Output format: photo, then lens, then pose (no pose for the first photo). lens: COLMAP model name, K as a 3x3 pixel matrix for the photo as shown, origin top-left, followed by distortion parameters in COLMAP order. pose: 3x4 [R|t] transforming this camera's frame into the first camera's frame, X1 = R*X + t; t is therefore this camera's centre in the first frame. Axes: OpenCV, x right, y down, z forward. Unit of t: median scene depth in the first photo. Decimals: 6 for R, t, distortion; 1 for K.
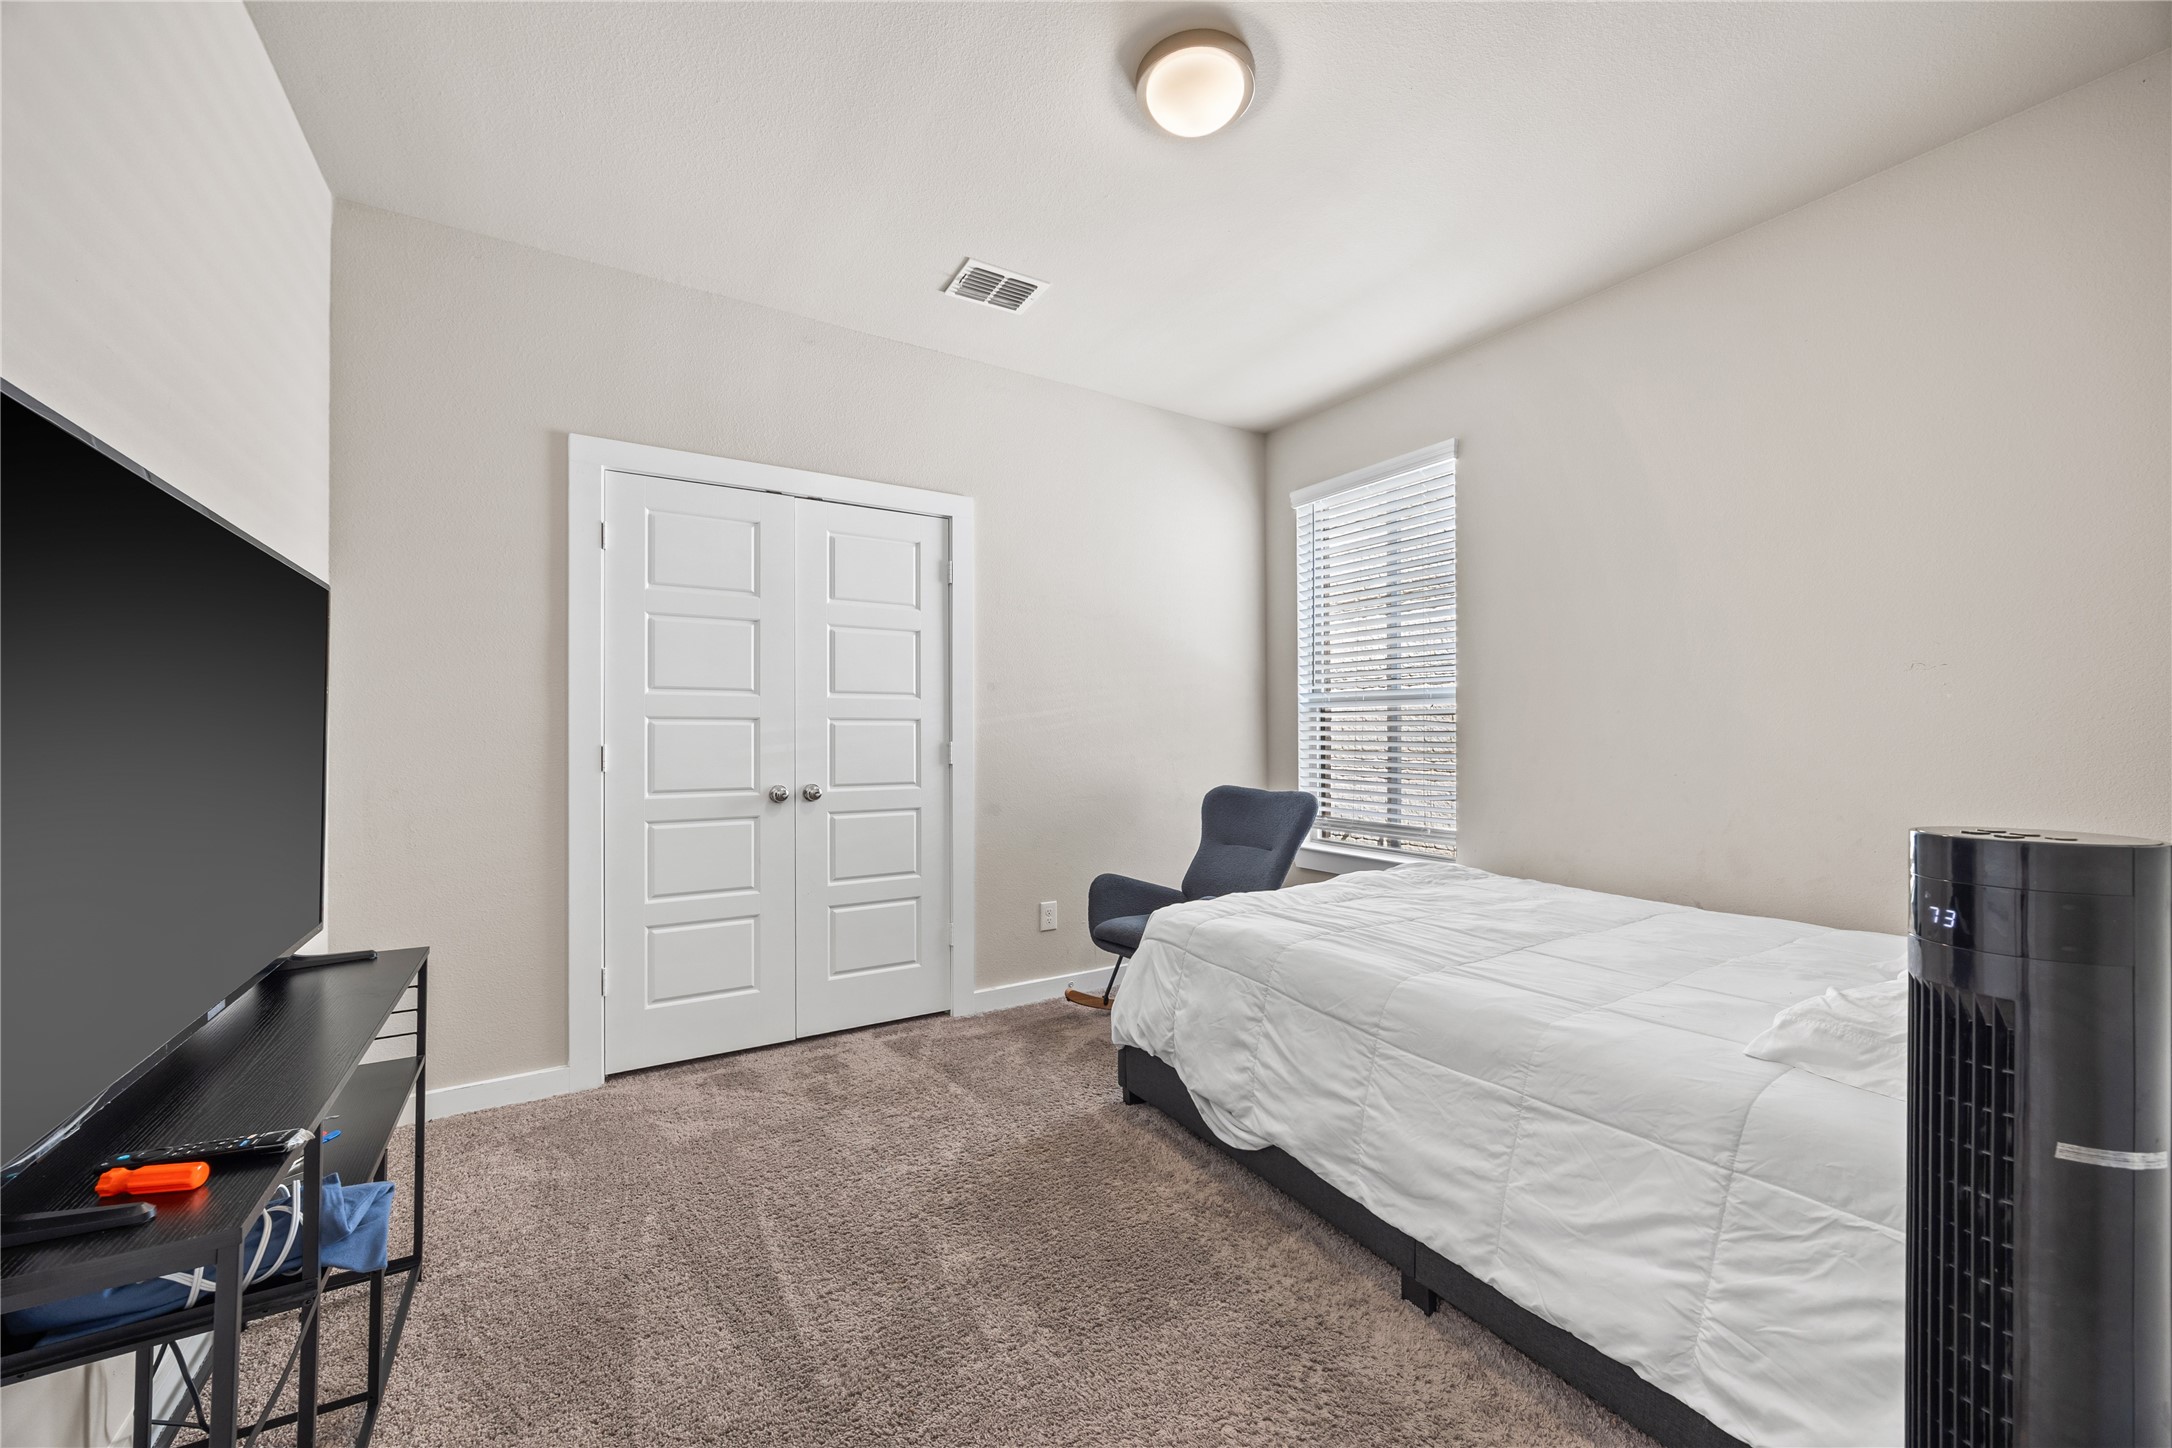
lens RADIAL K [[824.5, 0, 1091.7], [0, 824.5, 739.9], [0, 0, 1]] dist [-0.003845, 0.000055]
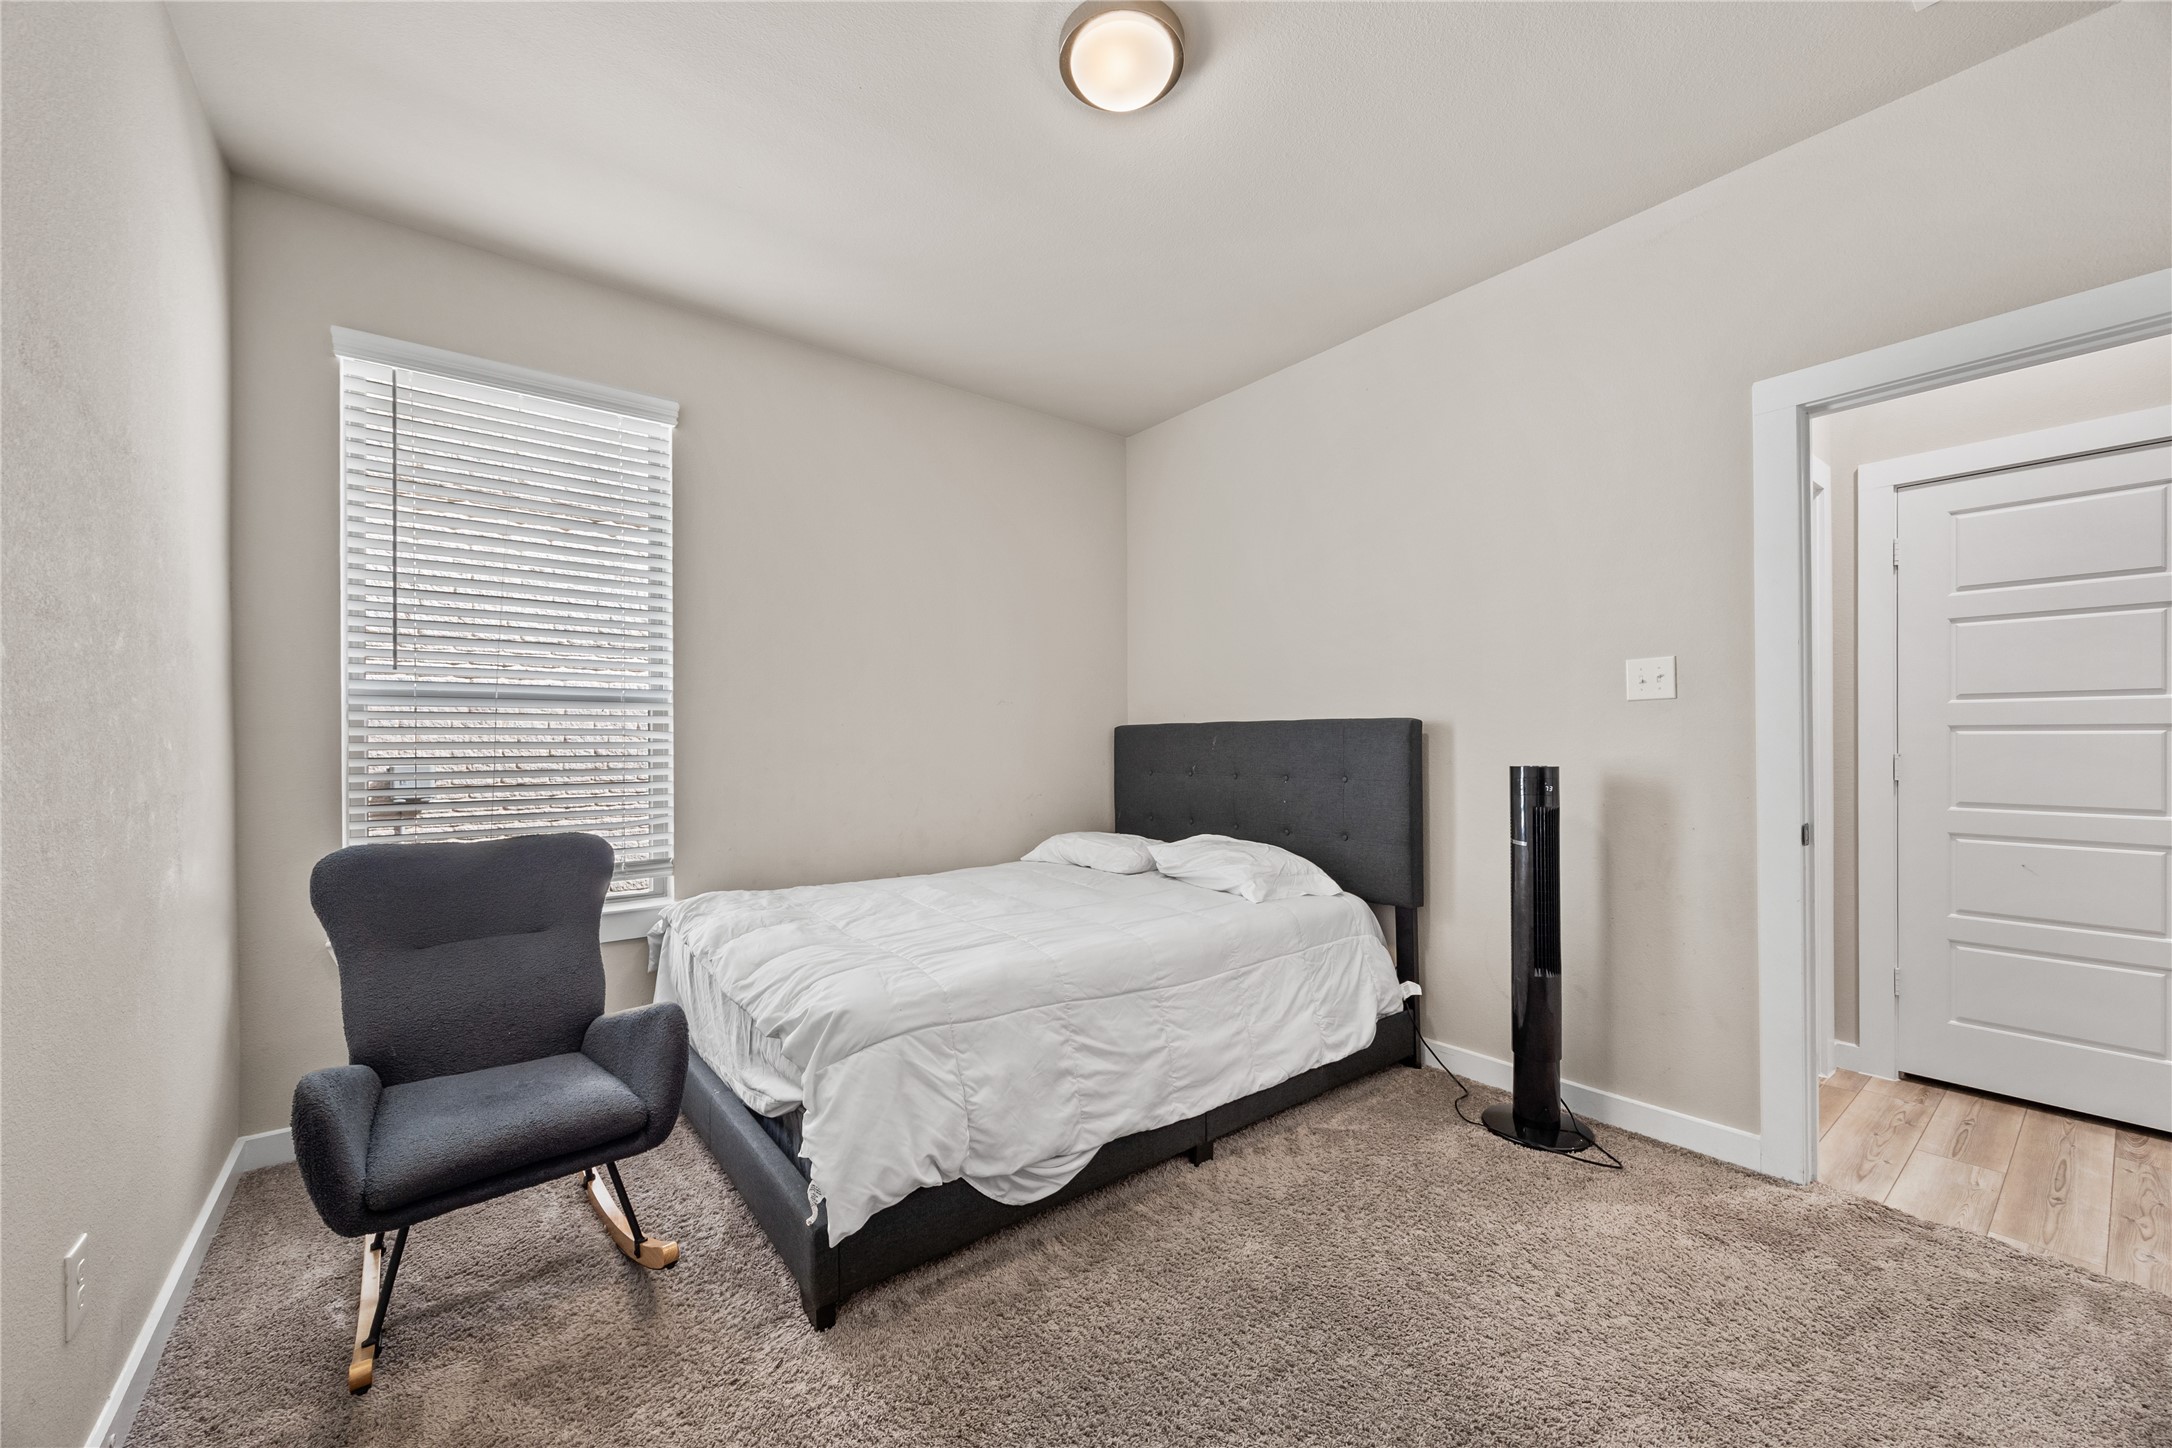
lens RADIAL K [[824.5, 0, 1091.7], [0, 824.5, 739.9], [0, 0, 1]] dist [-0.003845, 0.000055]
pose [[-0.114205, 0.003318, 0.993452, -0.849870], [0.012059, 0.999925, -0.001954, -0.010244], [-0.993384, 0.011756, -0.114236, 1.202814]]
